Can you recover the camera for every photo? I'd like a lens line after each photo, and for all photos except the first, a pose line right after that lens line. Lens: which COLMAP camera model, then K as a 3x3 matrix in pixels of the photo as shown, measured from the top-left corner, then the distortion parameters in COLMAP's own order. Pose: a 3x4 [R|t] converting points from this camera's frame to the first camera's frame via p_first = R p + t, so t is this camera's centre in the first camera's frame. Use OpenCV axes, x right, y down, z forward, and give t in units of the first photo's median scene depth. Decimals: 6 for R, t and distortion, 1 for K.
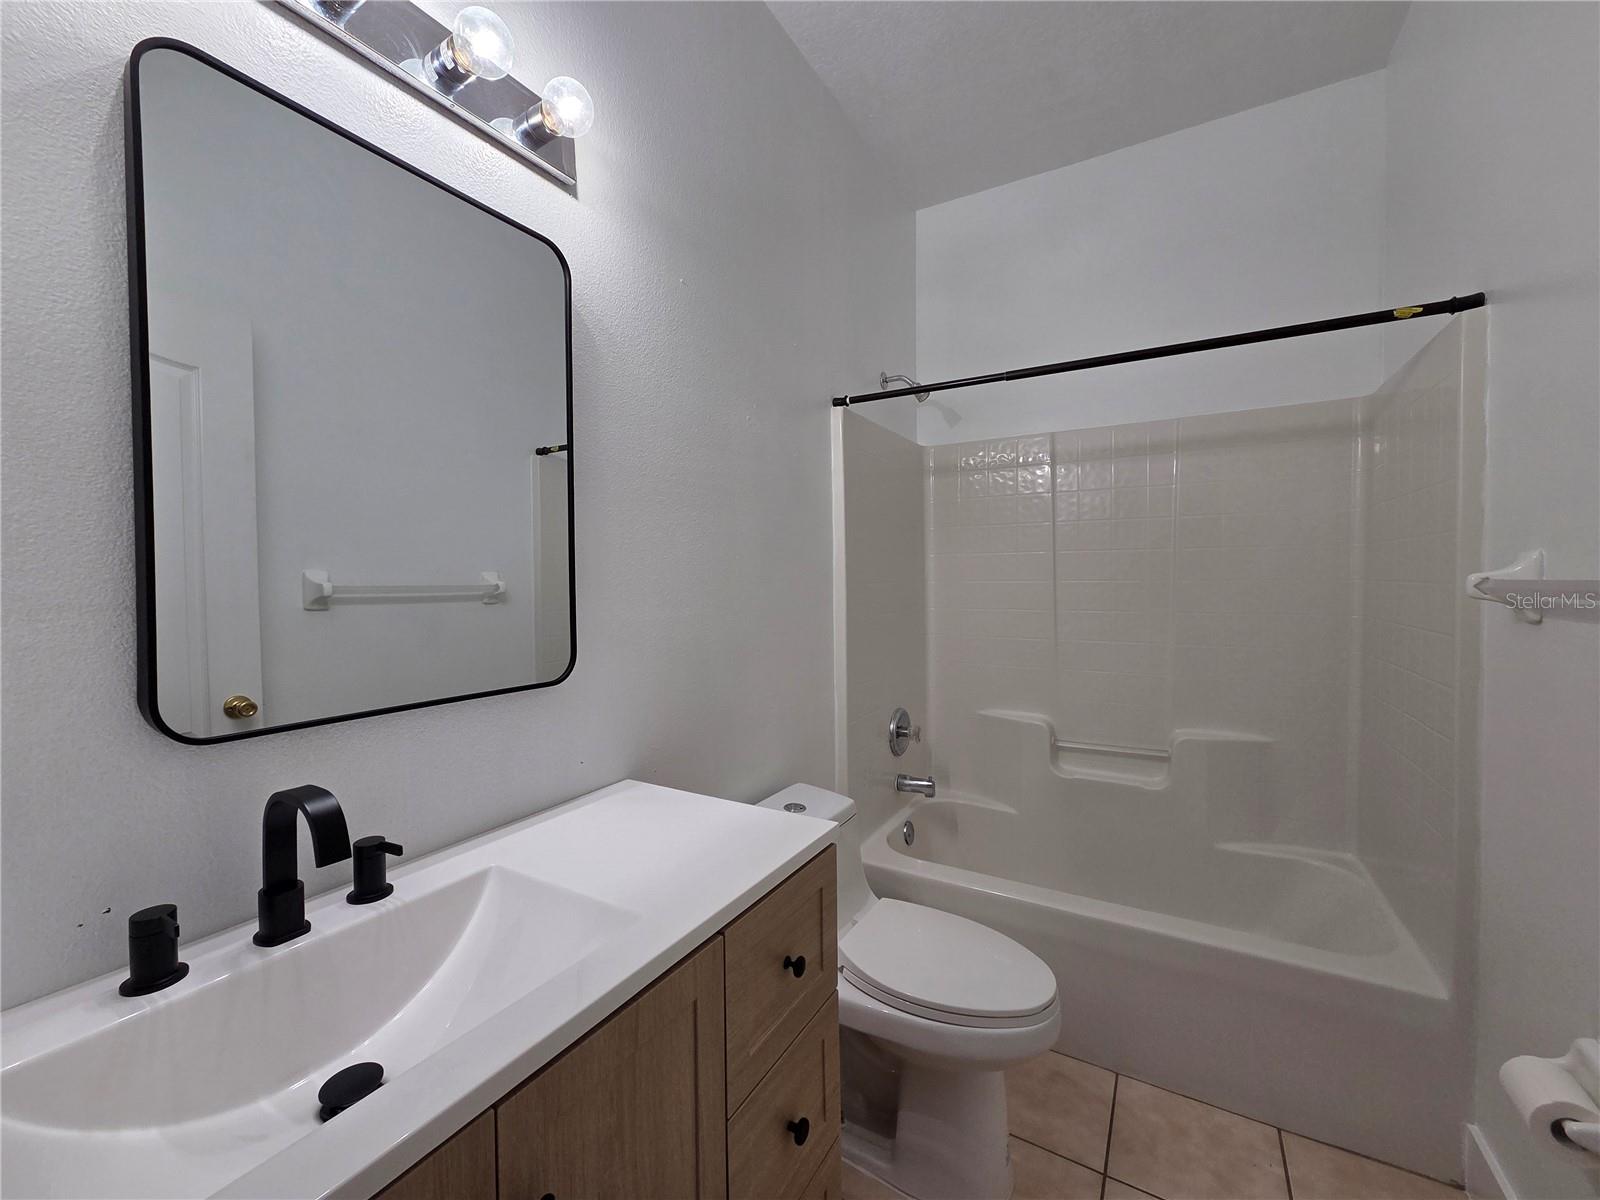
lens RADIAL K [[647.0, 0, 792.6], [0, 647.0, 586.6], [0, 0, 1]] dist [0.012717, -0.002917]
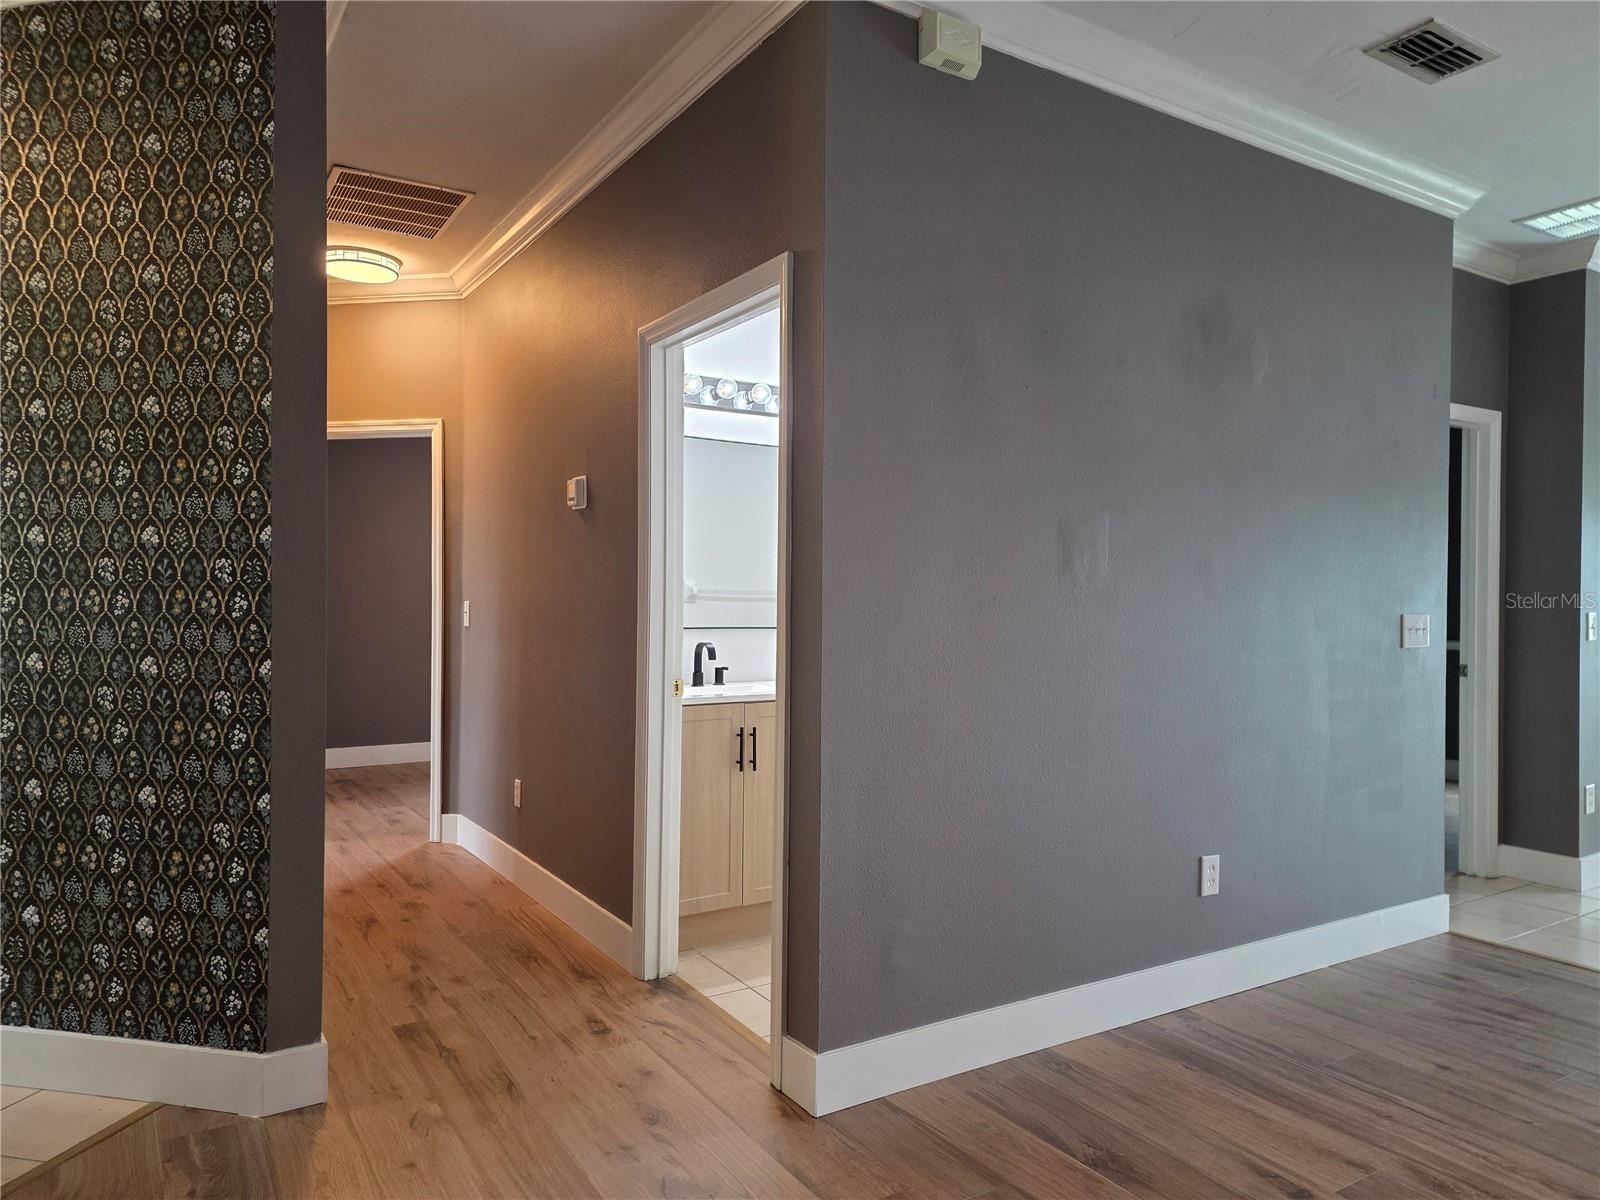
lens RADIAL K [[1053.1, 0, 810.1], [0, 1053.1, 596.9], [0, 0, 1]] dist [0.065103, -0.050464]
pose [[0.889795, 0.014648, -0.456125, 0.828591], [-0.018699, 0.999816, -0.004369, 0.026398], [0.455977, 0.012417, 0.889905, -1.342576]]
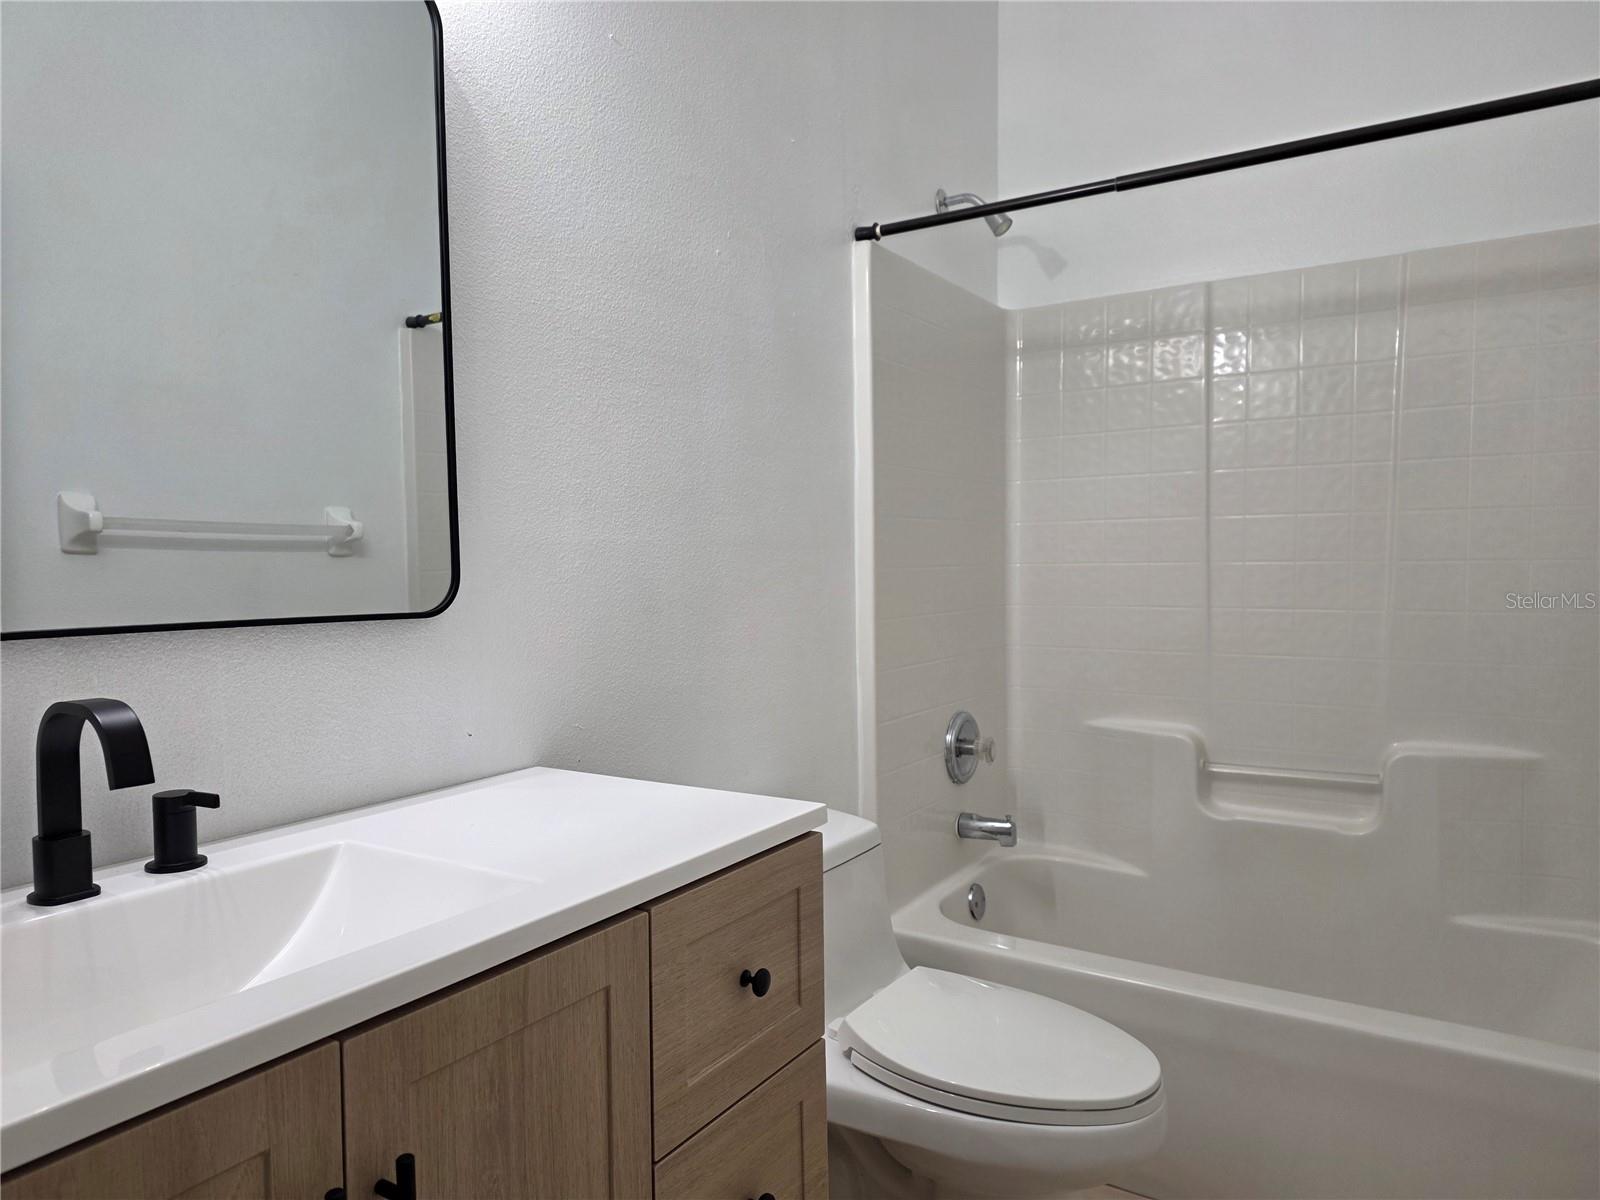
lens RADIAL K [[1053.1, 0, 799.0], [0, 1053.1, 601.2], [0, 0, 1]] dist [0.065103, -0.050464]
pose [[0.999500, 0.001184, -0.031588, 0.039425], [-0.000372, 0.999669, 0.025706, 0.056458], [0.031608, -0.025681, 0.999170, -0.075609]]
